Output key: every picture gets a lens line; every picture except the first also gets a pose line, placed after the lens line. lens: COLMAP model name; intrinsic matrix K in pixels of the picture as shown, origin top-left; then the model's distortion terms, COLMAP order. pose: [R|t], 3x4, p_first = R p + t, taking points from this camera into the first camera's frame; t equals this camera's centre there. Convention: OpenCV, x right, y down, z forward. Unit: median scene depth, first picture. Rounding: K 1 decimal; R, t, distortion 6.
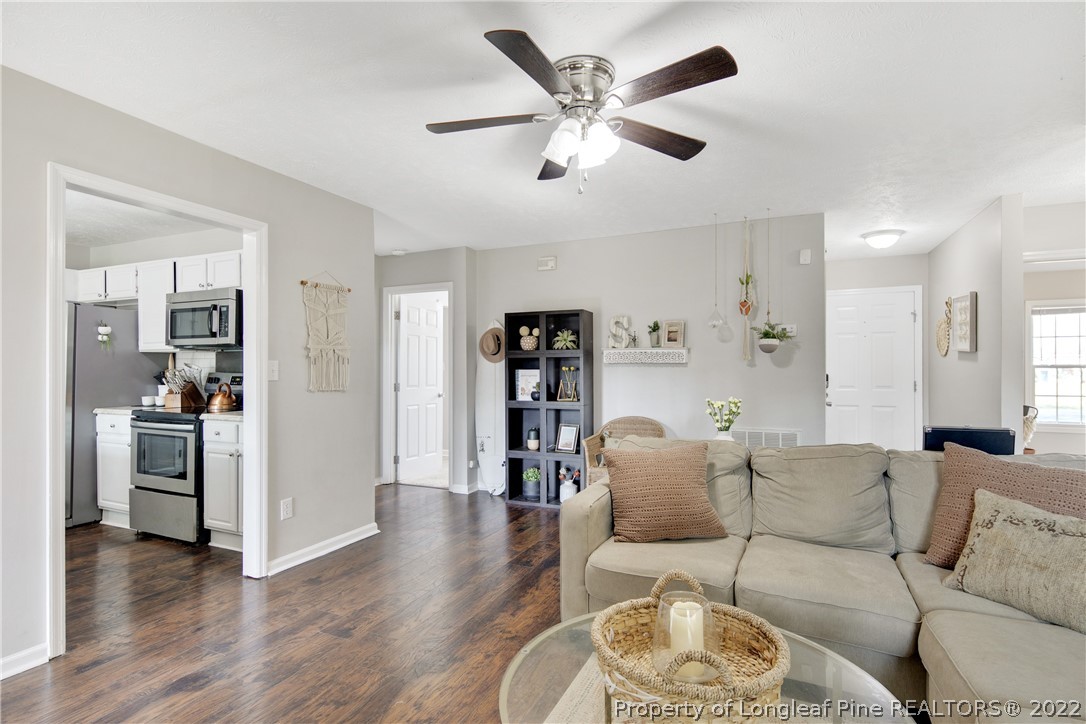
lens RADIAL K [[531.7, 0, 538.5], [0, 531.7, 367.5], [0, 0, 1]] dist [-0.000767, -0.000504]
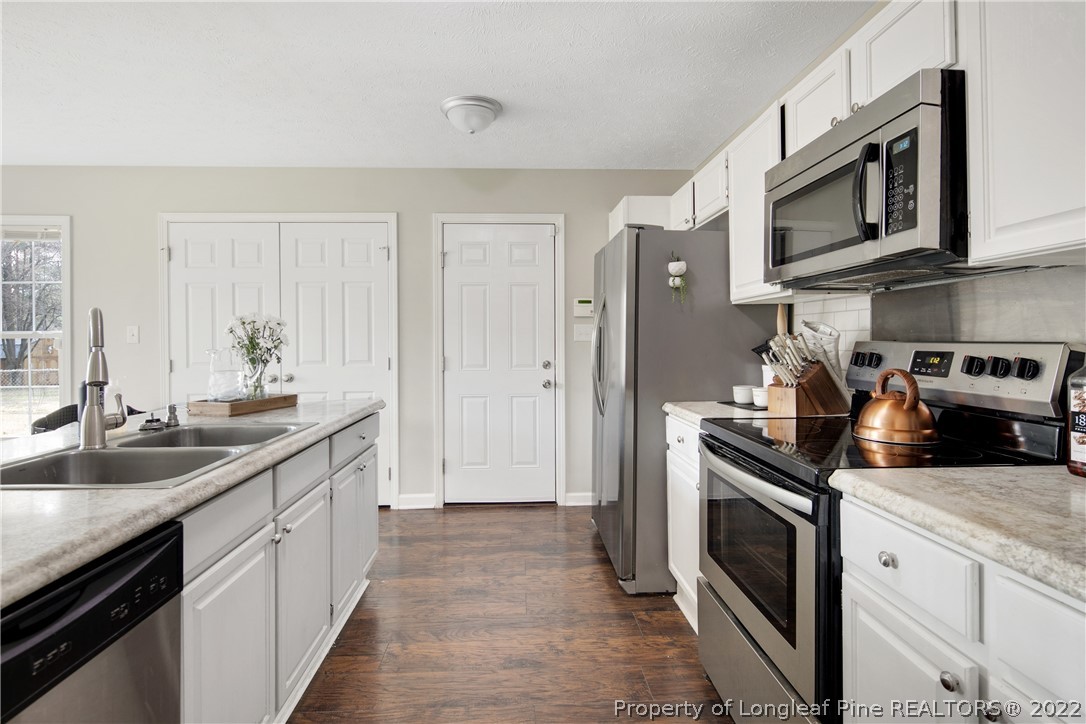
lens RADIAL K [[531.7, 0, 543.5], [0, 531.7, 343.1], [0, 0, 1]] dist [-0.002809, -0.000561]
pose [[0.467853, 0.002076, -0.883804, -0.379252], [0.009217, 0.999931, 0.007228, 0.005850], [0.883758, -0.011528, 0.467802, 0.608611]]
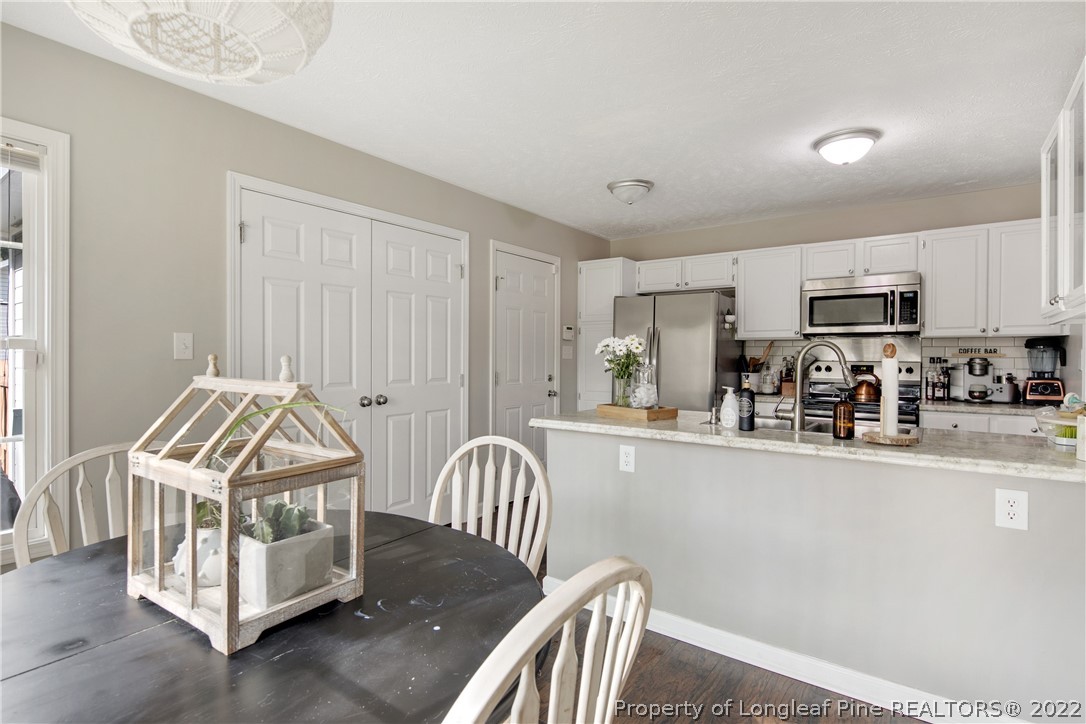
lens RADIAL K [[531.7, 0, 538.5], [0, 531.7, 367.5], [0, 0, 1]] dist [-0.000767, -0.000504]
pose [[0.980939, 0.009098, -0.194102, -0.985072], [-0.003739, 0.999602, 0.027962, -0.003756], [0.194279, -0.026704, 0.980583, -0.063695]]
